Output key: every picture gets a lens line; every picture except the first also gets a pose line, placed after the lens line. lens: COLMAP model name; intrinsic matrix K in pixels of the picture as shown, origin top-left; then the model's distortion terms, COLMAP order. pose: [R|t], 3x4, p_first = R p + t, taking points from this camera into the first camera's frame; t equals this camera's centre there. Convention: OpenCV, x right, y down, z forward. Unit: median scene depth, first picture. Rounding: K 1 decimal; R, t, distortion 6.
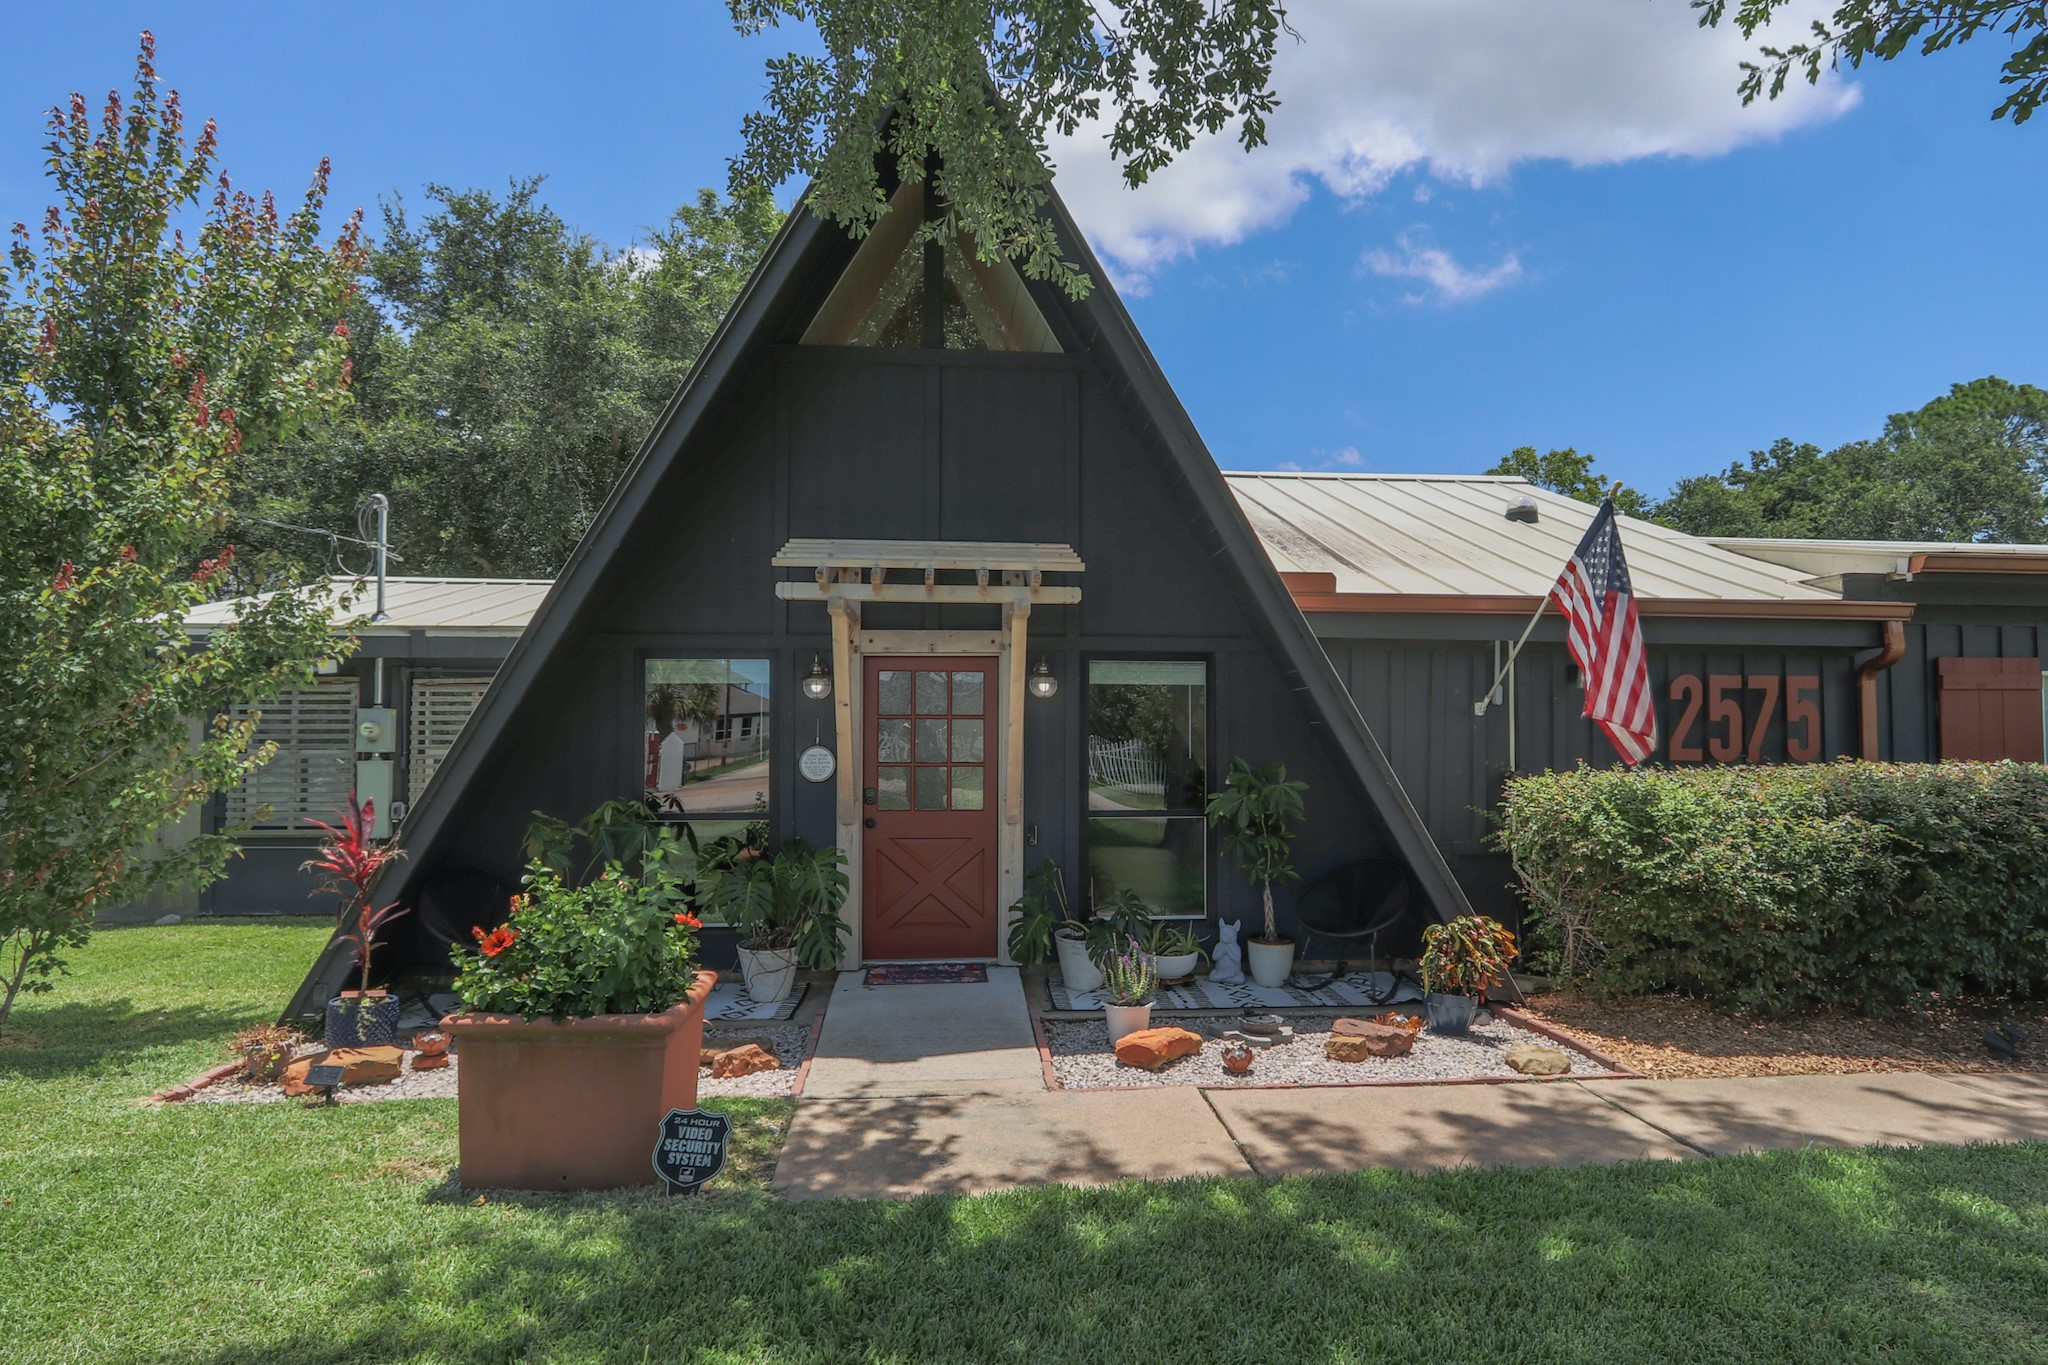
lens RADIAL K [[1132.3, 0, 1024.0], [0, 1132.3, 682.5], [0, 0, 1]] dist [-0.001896, -0.000067]
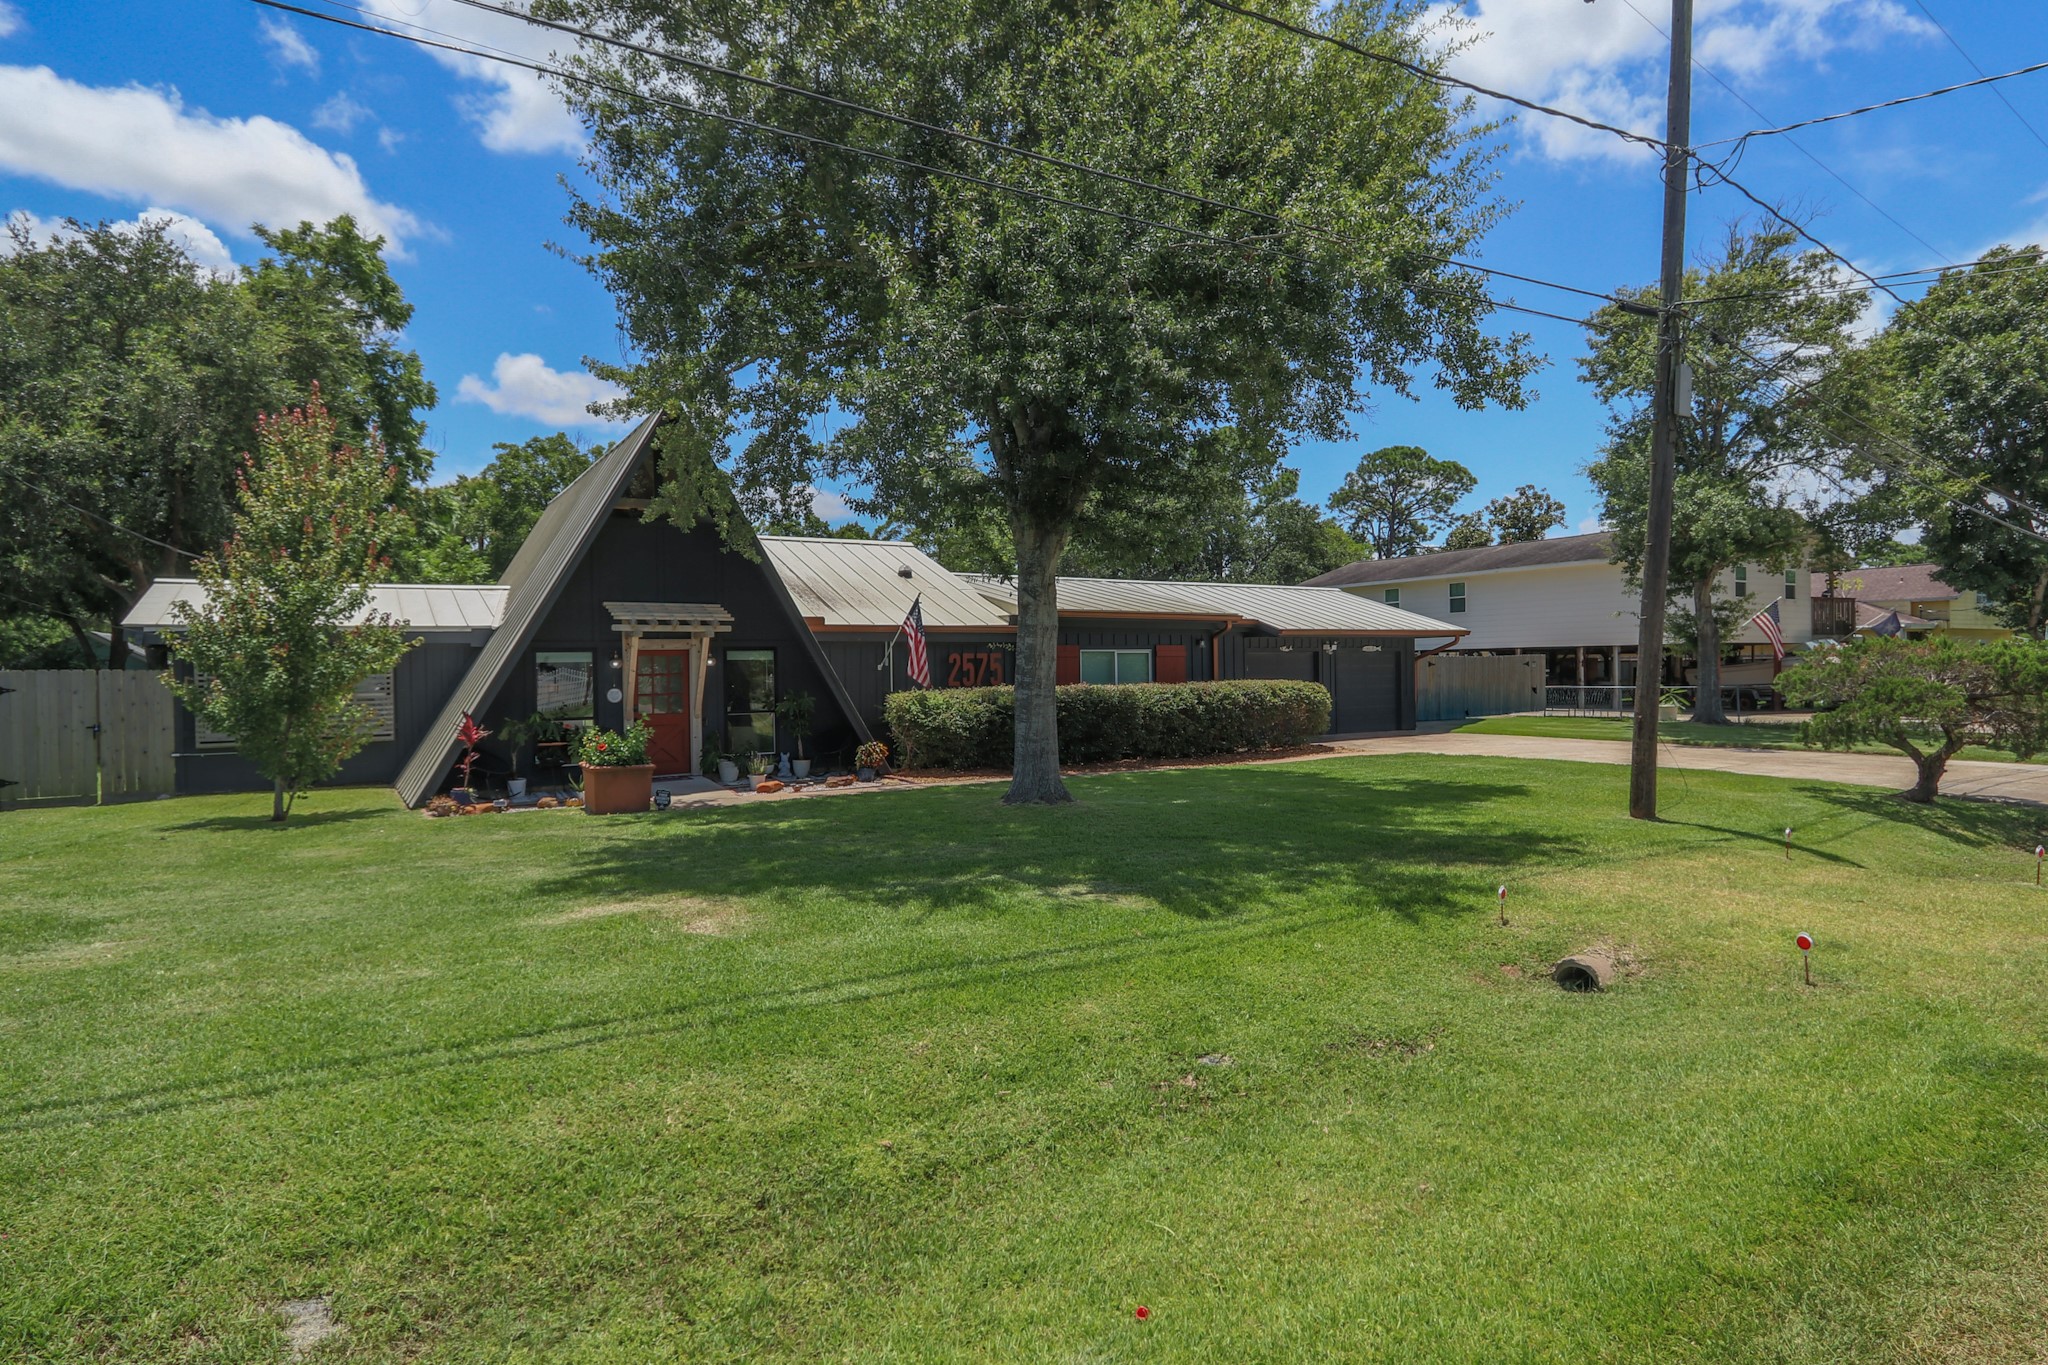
lens RADIAL K [[1132.3, 0, 1024.0], [0, 1132.3, 682.5], [0, 0, 1]] dist [-0.001896, -0.000067]
pose [[0.891119, -0.018984, 0.453372, -0.532172], [-0.008048, 0.998306, 0.057620, -0.107133], [-0.453698, -0.054995, 0.889457, -1.626219]]
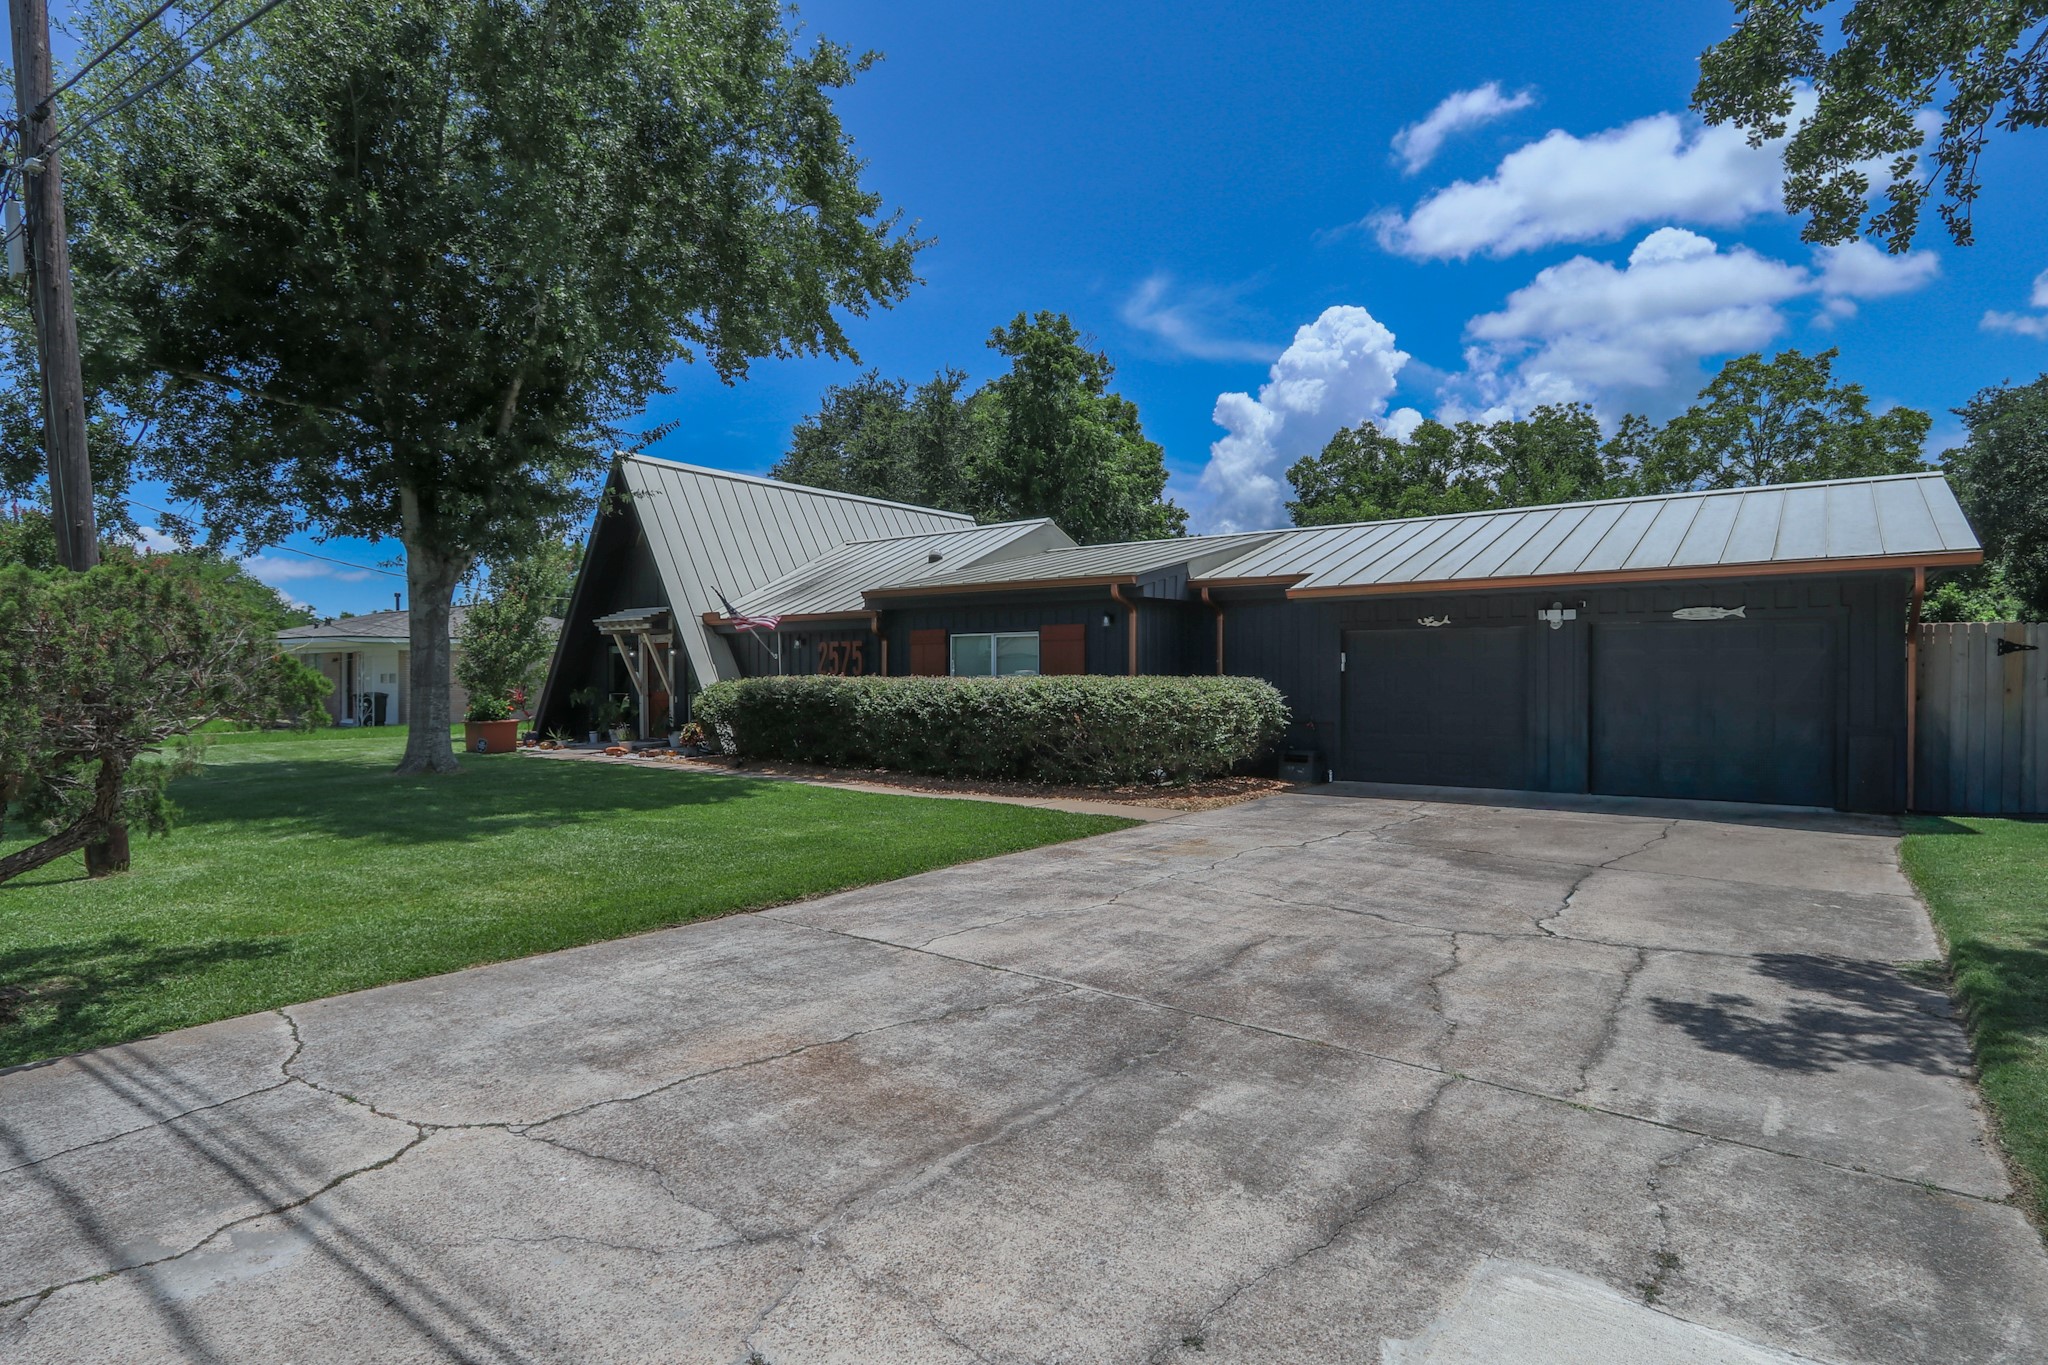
lens RADIAL K [[1132.3, 0, 1024.0], [0, 1132.3, 682.5], [0, 0, 1]] dist [-0.001896, -0.000067]
pose [[0.731140, 0.004119, -0.682215, 3.090504], [0.046797, 0.997324, 0.056174, -0.044885], [0.680621, -0.072997, 0.728990, -0.650473]]
